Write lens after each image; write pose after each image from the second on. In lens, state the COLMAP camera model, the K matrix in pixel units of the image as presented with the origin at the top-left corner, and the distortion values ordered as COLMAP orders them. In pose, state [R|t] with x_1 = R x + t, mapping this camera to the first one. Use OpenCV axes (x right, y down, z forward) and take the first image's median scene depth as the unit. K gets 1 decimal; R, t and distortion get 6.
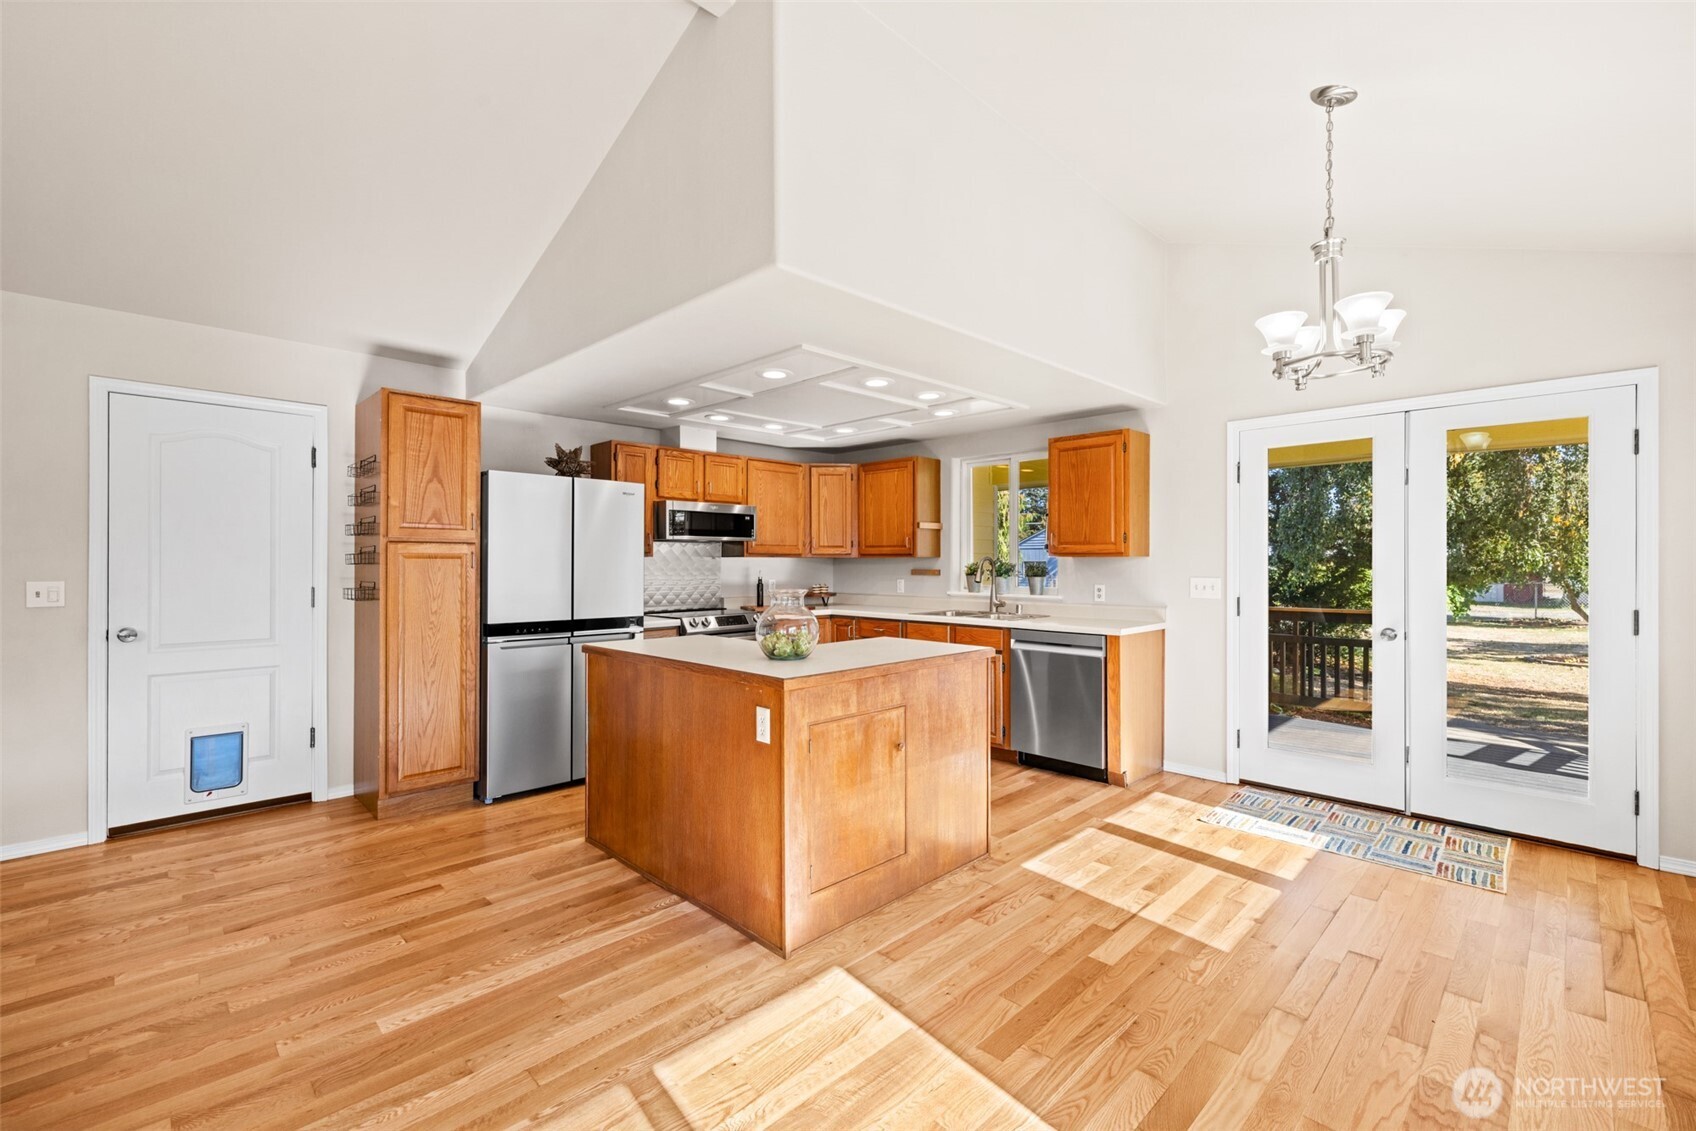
lens RADIAL K [[732.3, 0, 845.7], [0, 732.3, 560.8], [0, 0, 1]] dist [0.000574, -0.000387]
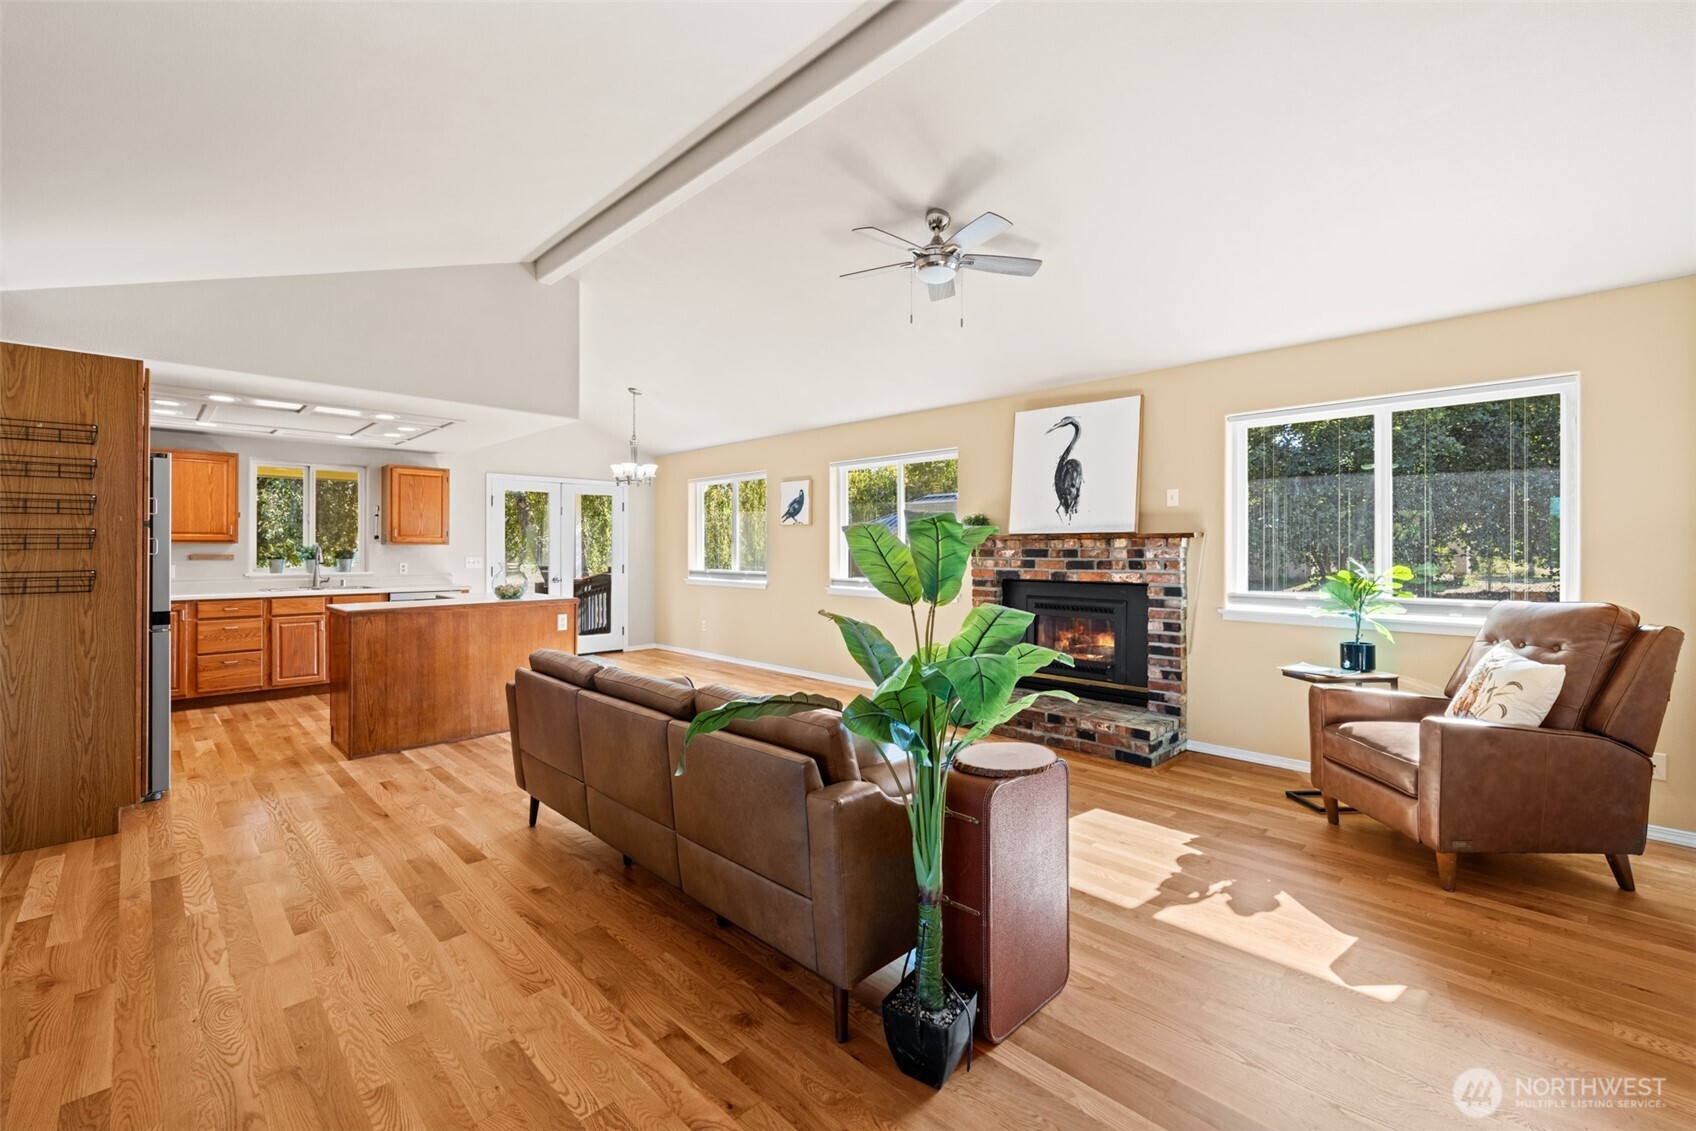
lens RADIAL K [[734.1, 0, 840.6], [0, 734.1, 552.3], [0, 0, 1]] dist [0.000158, 0.000219]
pose [[0.009691, -0.006310, 0.999933, -1.424235], [-0.001910, 0.999978, 0.006329, -0.001056], [-0.999951, -0.001971, 0.009678, 0.088059]]
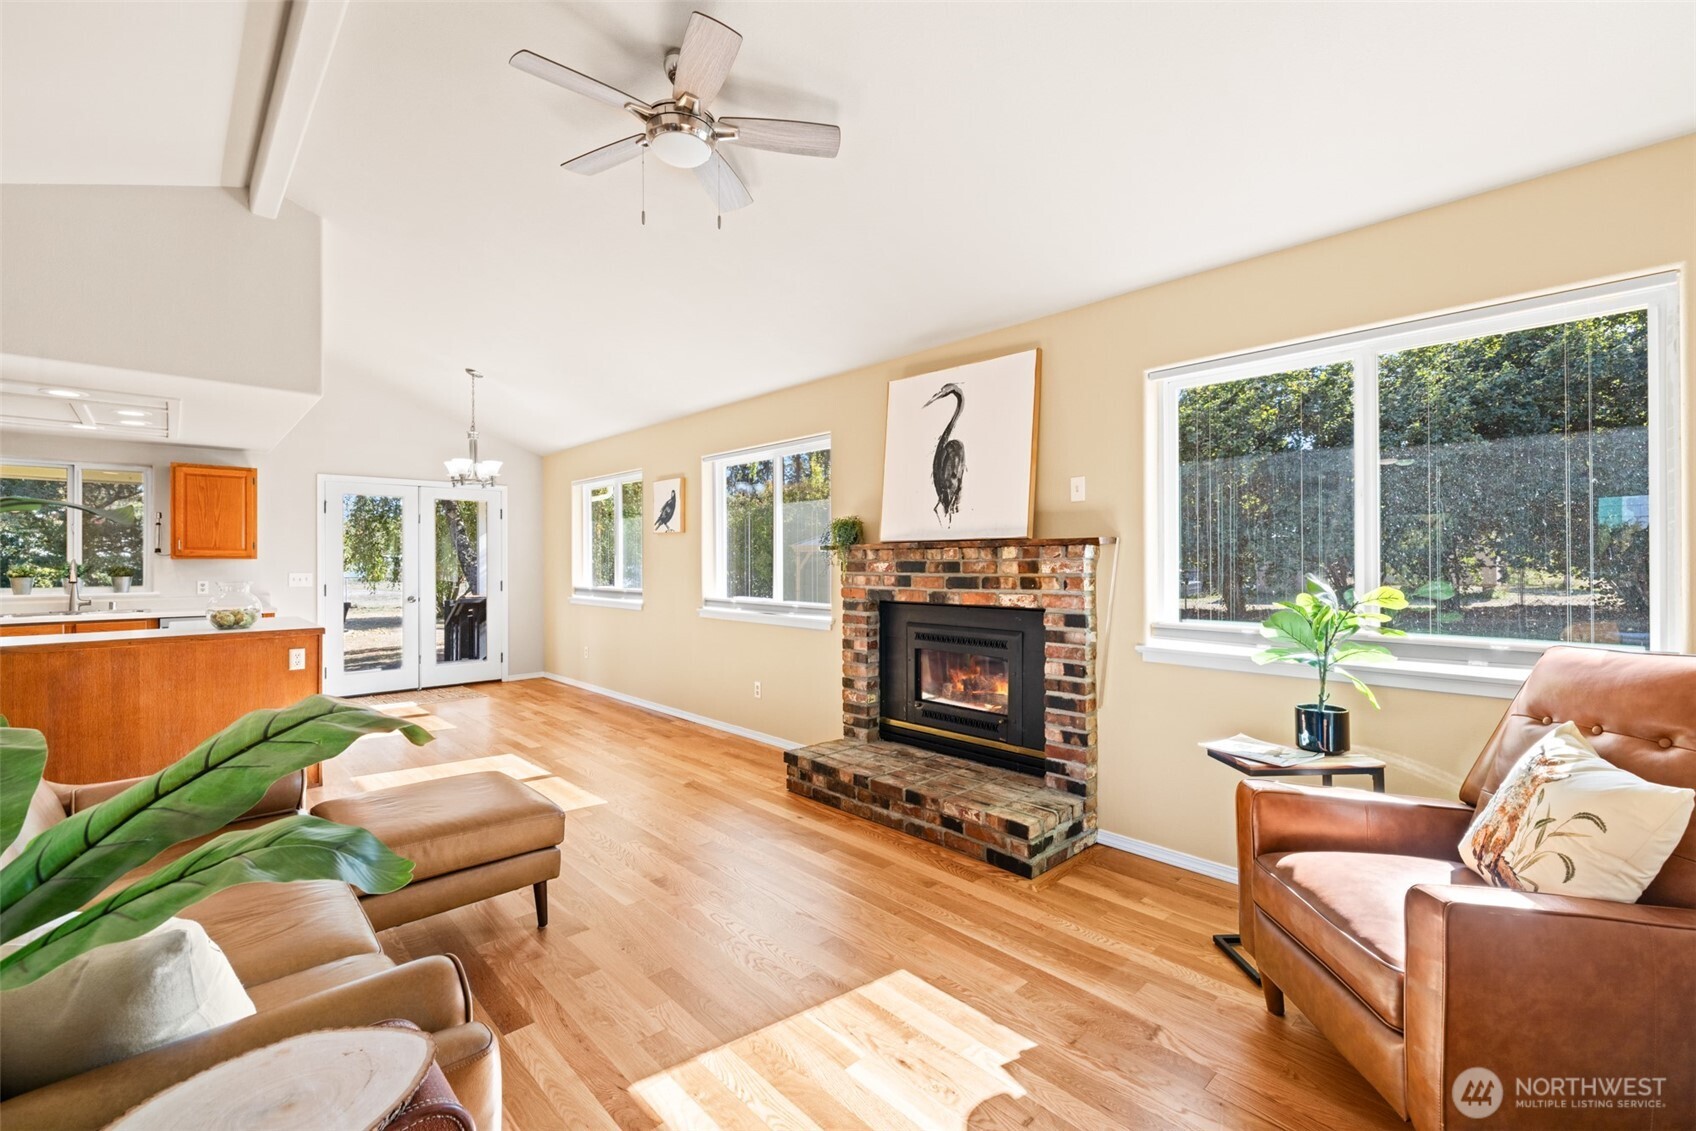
lens RADIAL K [[732.3, 0, 845.7], [0, 732.3, 560.8], [0, 0, 1]] dist [0.000574, -0.000387]
pose [[0.029831, -0.000905, 0.999555, -1.087669], [0.002203, 0.999997, 0.000840, -0.001099], [-0.999553, 0.002177, 0.029833, -0.194612]]
